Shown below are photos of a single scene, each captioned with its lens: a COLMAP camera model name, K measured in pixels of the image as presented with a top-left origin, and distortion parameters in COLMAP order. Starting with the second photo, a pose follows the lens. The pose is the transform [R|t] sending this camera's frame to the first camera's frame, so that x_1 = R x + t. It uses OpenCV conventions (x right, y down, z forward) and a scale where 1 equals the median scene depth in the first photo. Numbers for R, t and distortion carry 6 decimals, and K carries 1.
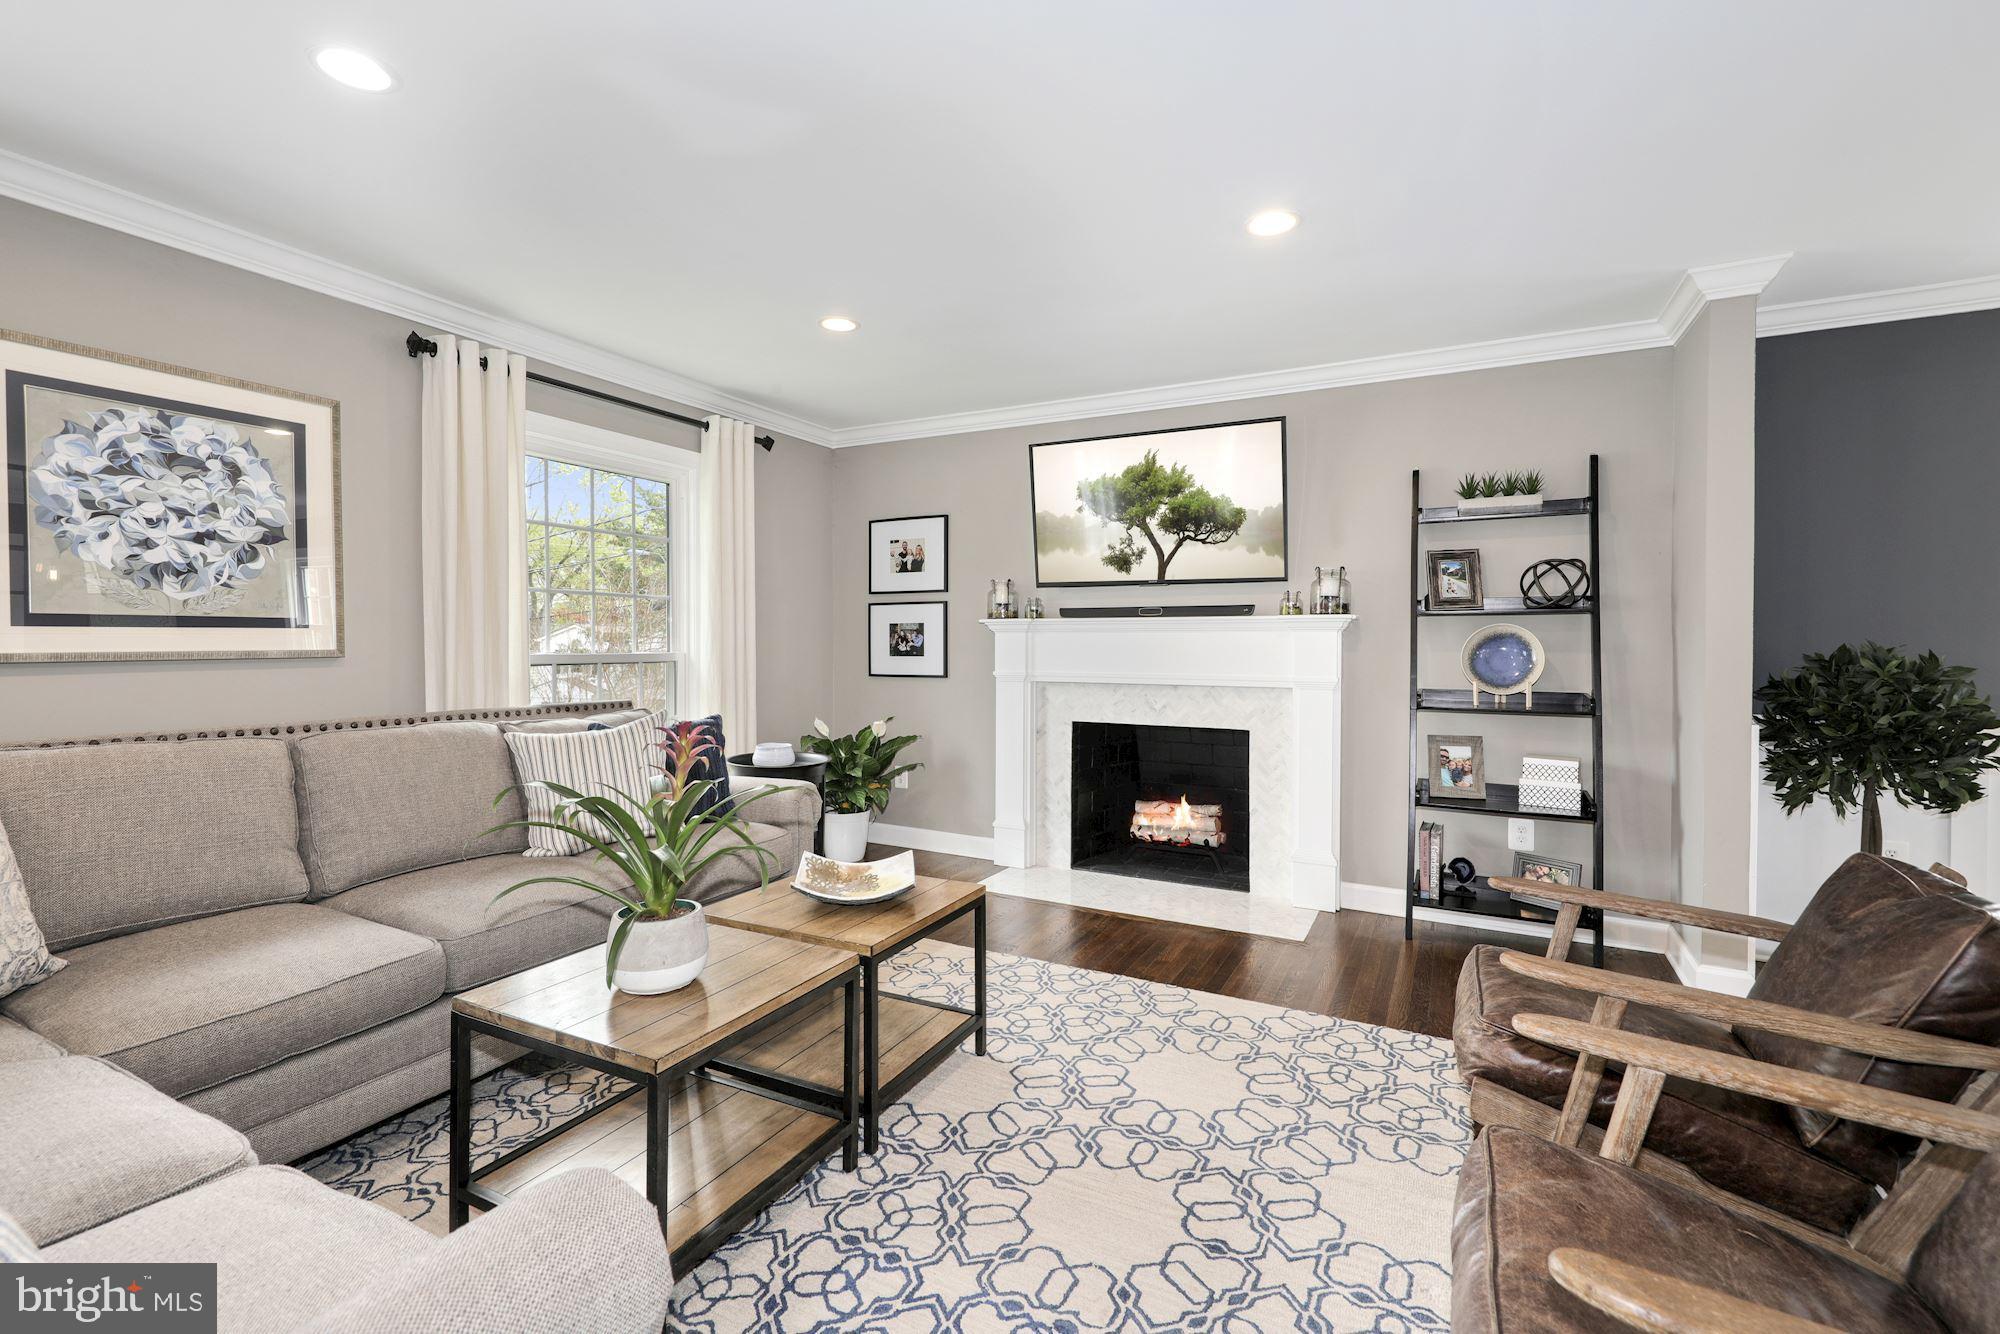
lens RADIAL K [[882.2, 0, 991.7], [0, 882.2, 655.2], [0, 0, 1]] dist [0.010334, -0.000298]
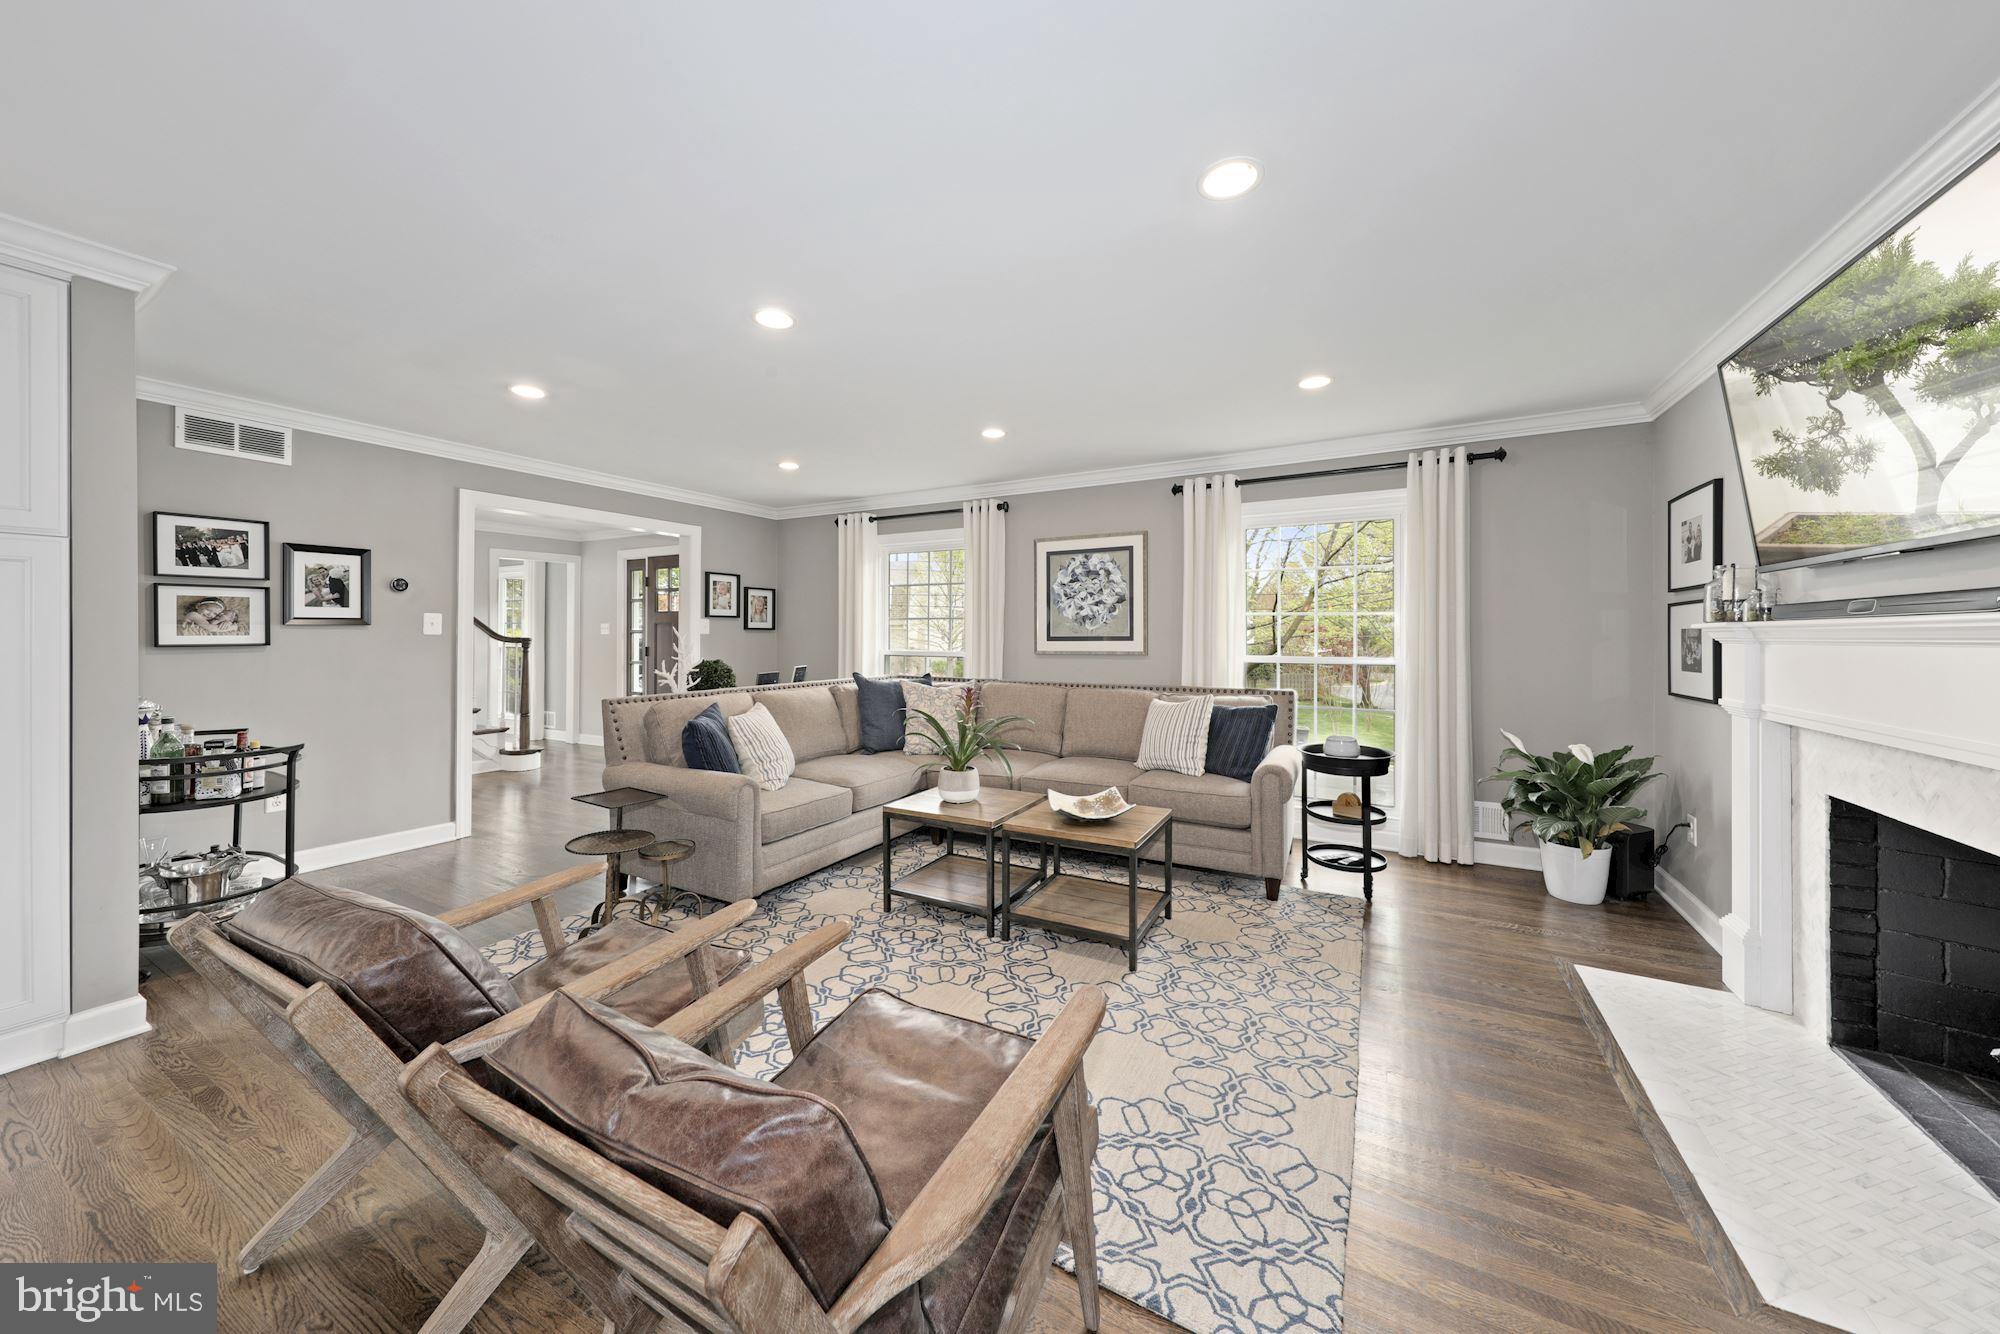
lens RADIAL K [[692.0, 0, 997.1], [0, 692.0, 636.8], [0, 0, 1]] dist [0.001688, -0.000067]
pose [[-0.026149, 0.000363, -0.999658, 1.023462], [-0.013466, 0.999909, 0.000716, -0.042424], [0.999567, 0.013480, -0.026142, 0.821757]]
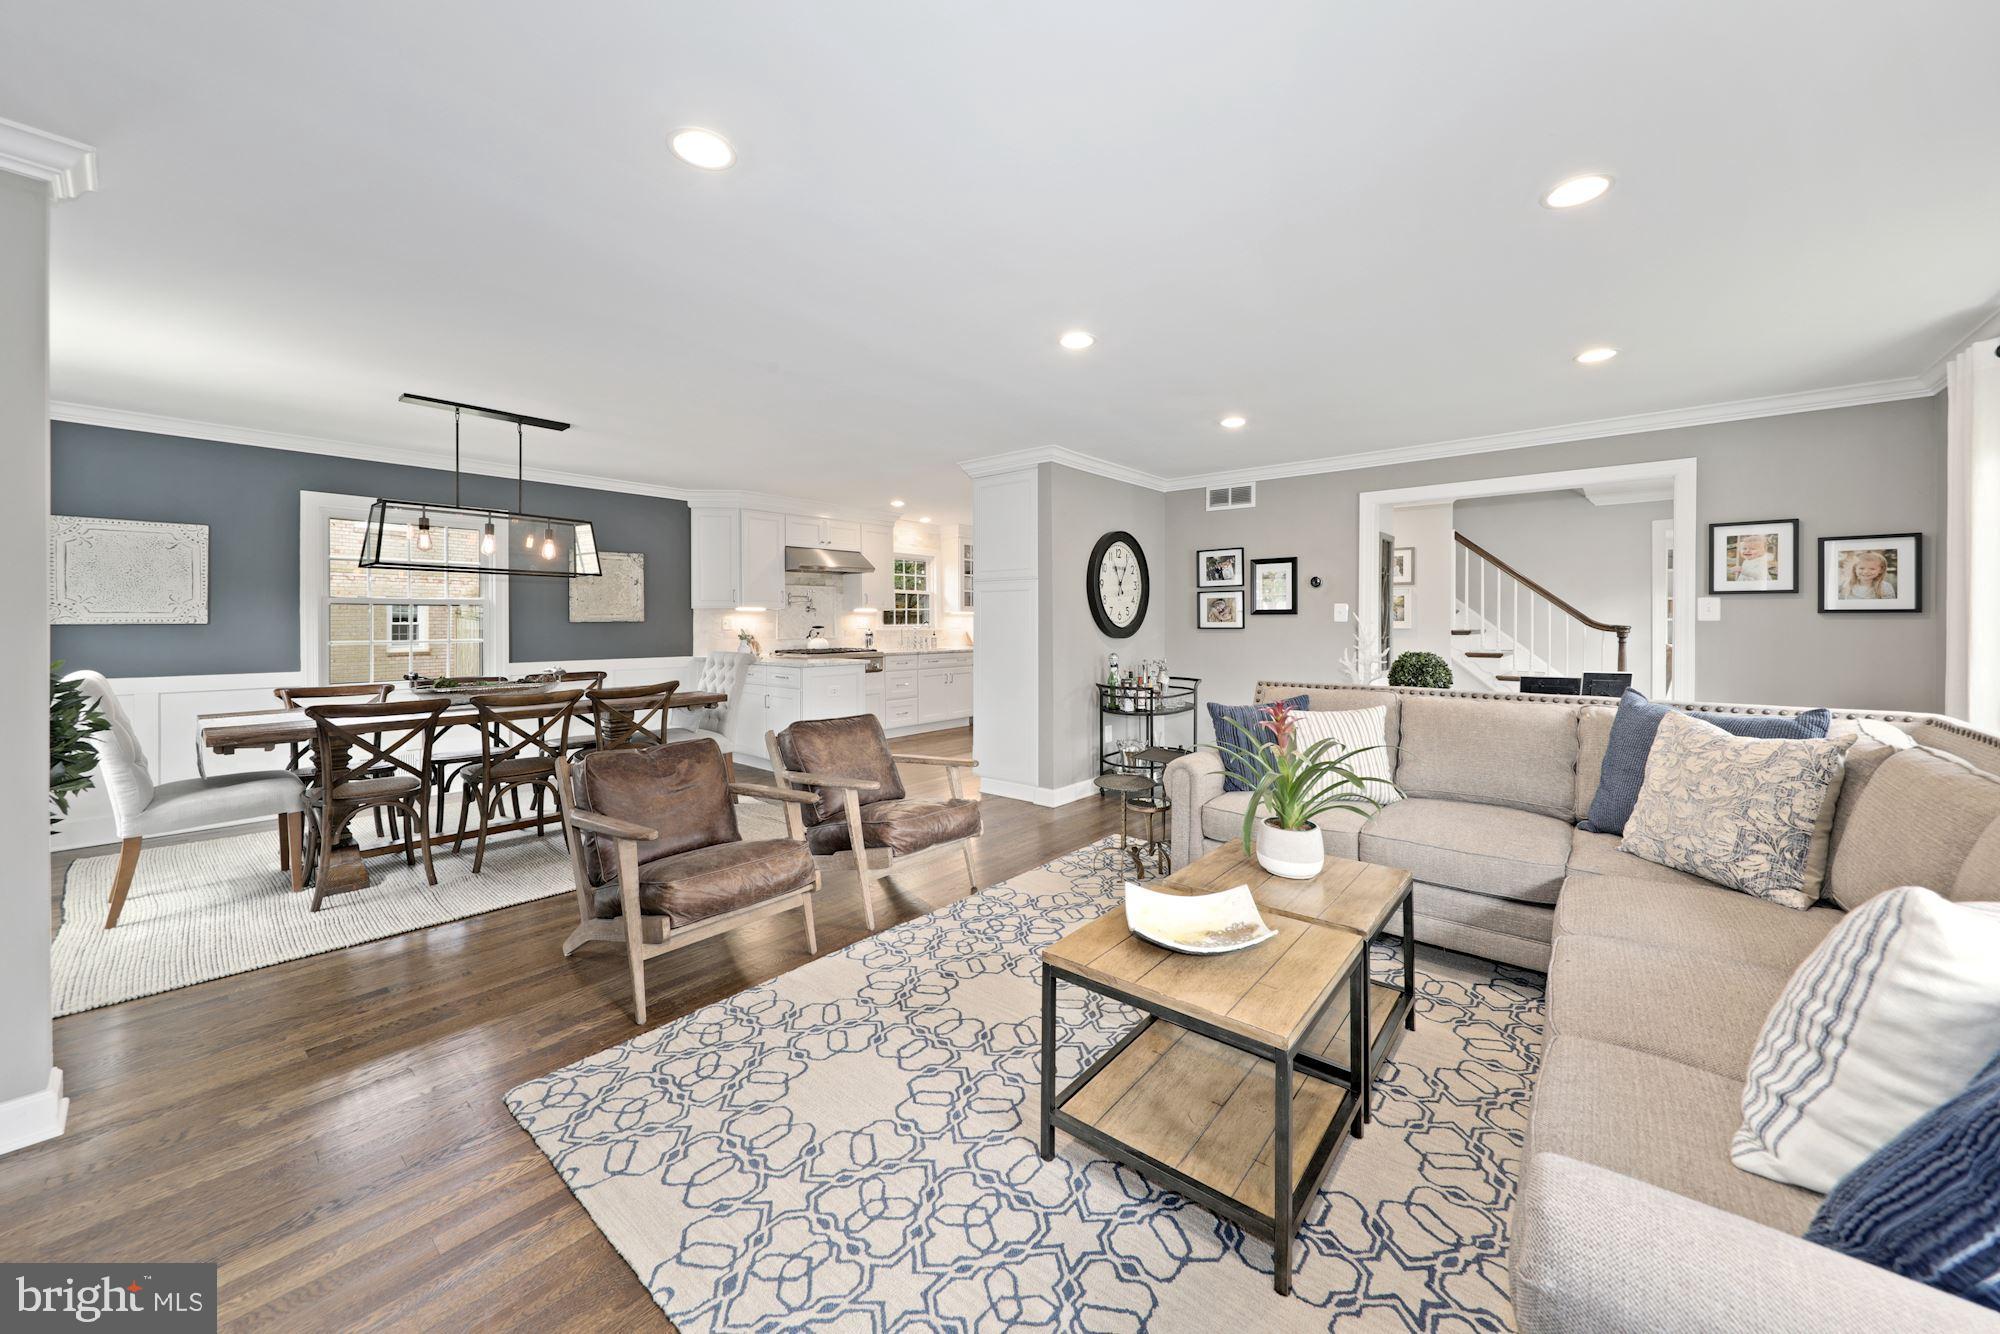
lens RADIAL K [[720.7, 0, 992.1], [0, 720.7, 621.9], [0, 0, 1]] dist [0.001486, 0.000052]
pose [[-0.976234, -0.004003, 0.216681, -0.105095], [-0.001210, 0.999915, 0.013019, -0.053338], [-0.216715, 0.012448, -0.976156, 1.663133]]
